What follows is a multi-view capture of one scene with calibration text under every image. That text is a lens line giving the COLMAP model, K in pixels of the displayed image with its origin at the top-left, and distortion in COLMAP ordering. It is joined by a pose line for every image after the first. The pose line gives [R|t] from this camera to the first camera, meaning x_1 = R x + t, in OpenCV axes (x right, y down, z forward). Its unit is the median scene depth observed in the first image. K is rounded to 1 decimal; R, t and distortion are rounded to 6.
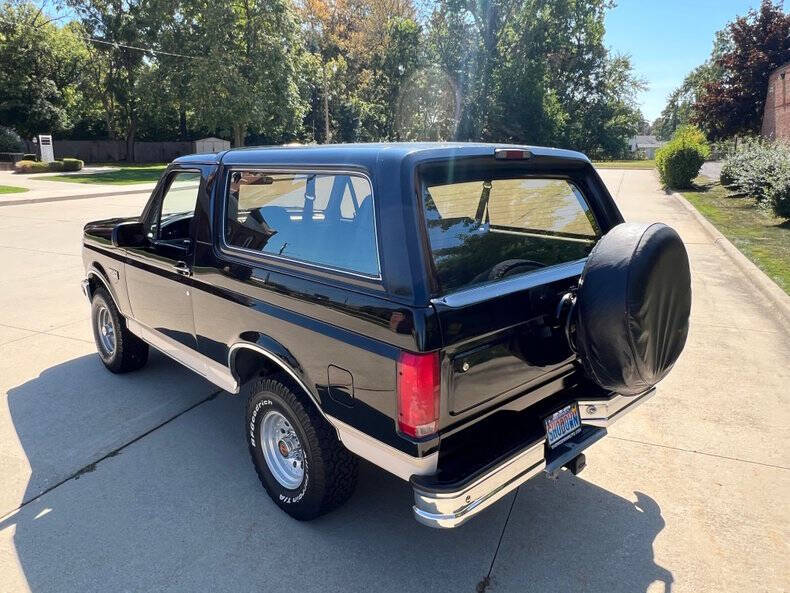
lens RADIAL K [[561.6, 0, 390.4], [0, 561.6, 291.5], [0, 0, 1]] dist [0.006433, -0.001292]
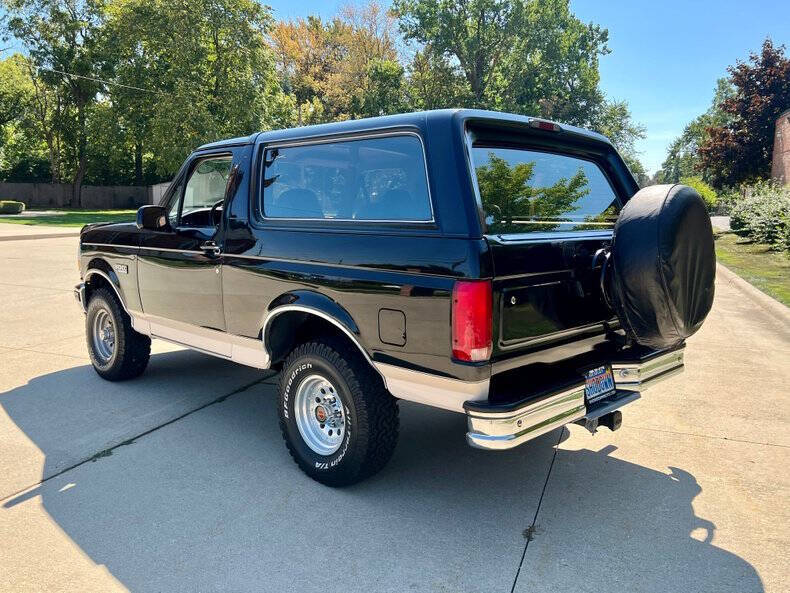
lens RADIAL K [[634.6, 0, 393.4], [0, 634.6, 293.7], [0, 0, 1]] dist [0.053116, -0.041182]
pose [[0.999103, 0.003937, 0.042164, -0.090320], [0.000522, 0.994447, -0.105239, 0.152668], [-0.042345, 0.105167, 0.993553, -0.122979]]
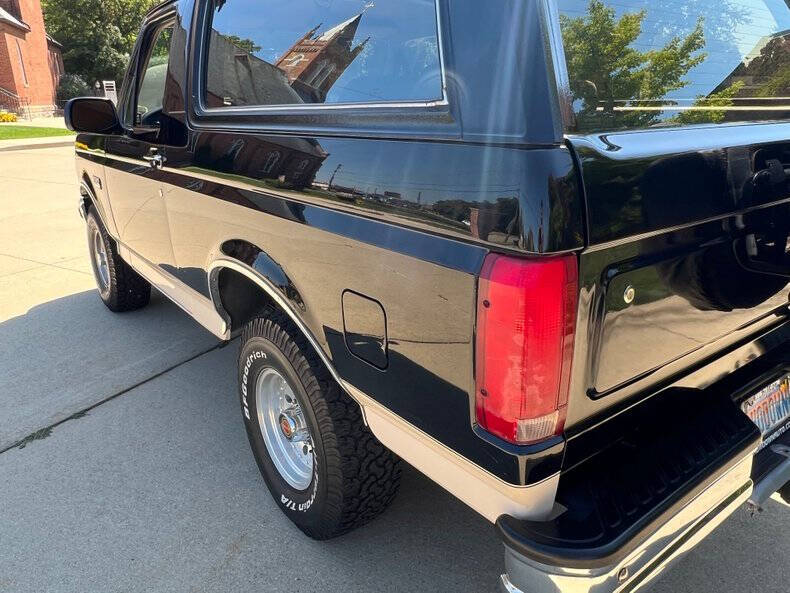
lens RADIAL K [[561.6, 0, 387.9], [0, 561.6, 299.6], [0, 0, 1]] dist [0.006433, -0.001292]
pose [[0.993433, 0.024537, -0.111754, -0.005720], [-0.013832, 0.995326, 0.095580, 0.059460], [0.113577, -0.093407, 0.989129, 0.322588]]
